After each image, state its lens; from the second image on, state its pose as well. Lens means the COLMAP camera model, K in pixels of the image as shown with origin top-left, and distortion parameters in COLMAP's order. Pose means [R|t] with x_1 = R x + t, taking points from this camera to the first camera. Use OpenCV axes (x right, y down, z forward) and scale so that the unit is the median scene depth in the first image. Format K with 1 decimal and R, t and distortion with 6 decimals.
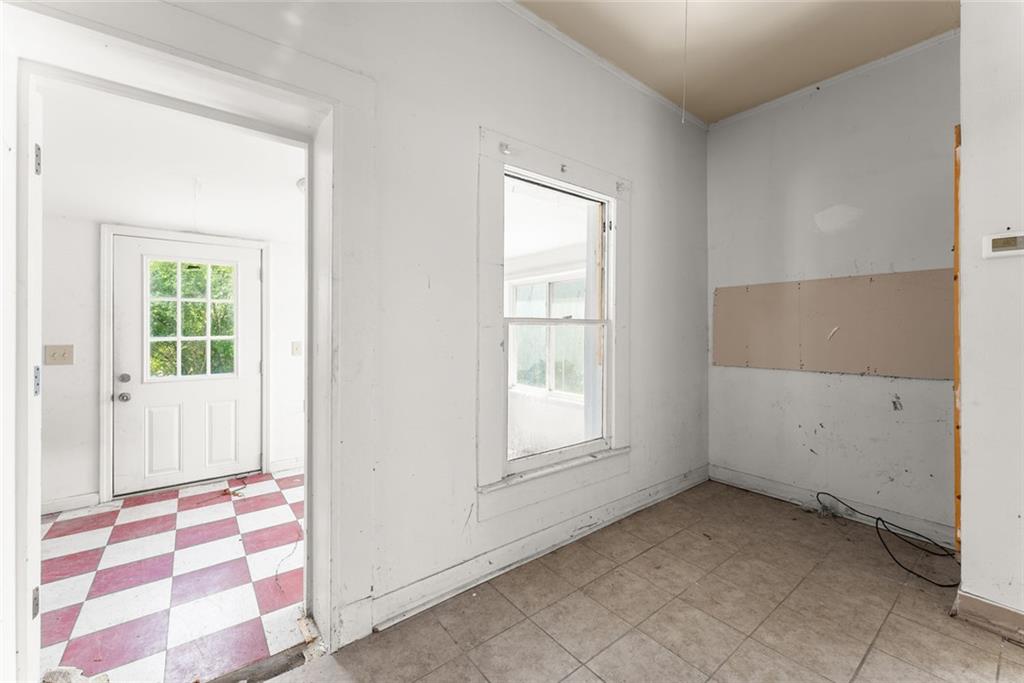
lens RADIAL K [[415.7, 0, 513.0], [0, 415.7, 332.7], [0, 0, 1]] dist [0.001323, -0.000517]
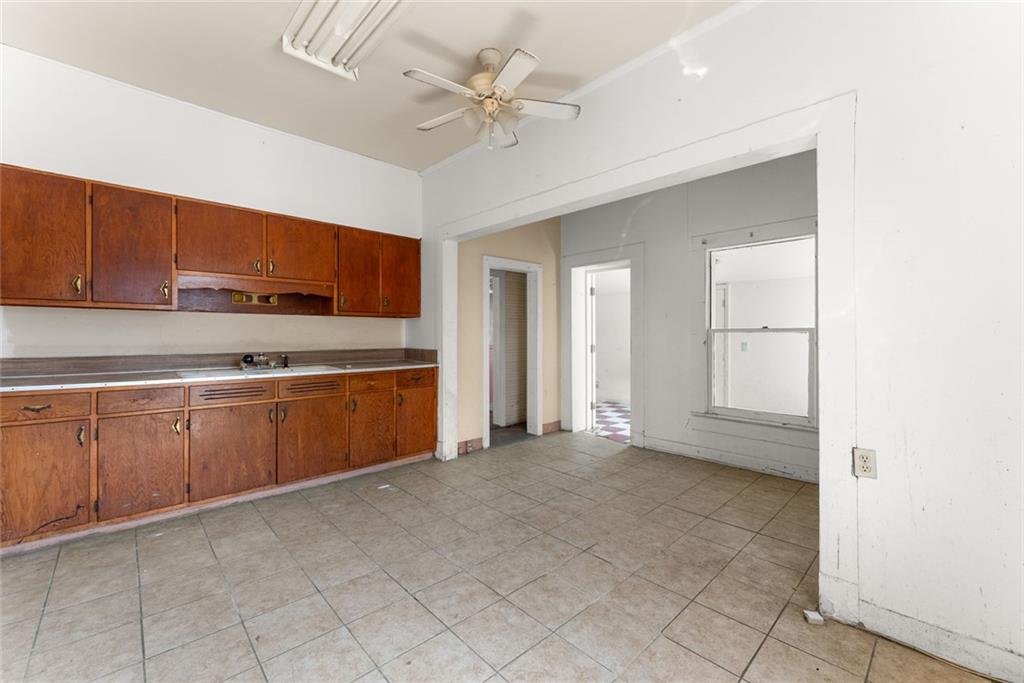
lens RADIAL K [[415.7, 0, 512.7], [0, 415.7, 336.0], [0, 0, 1]] dist [0.001323, -0.000517]
pose [[0.085998, 0.000312, -0.996295, 1.904128], [-0.005556, 0.999985, -0.000166, 0.000204], [0.996280, 0.005549, 0.085999, -0.067294]]
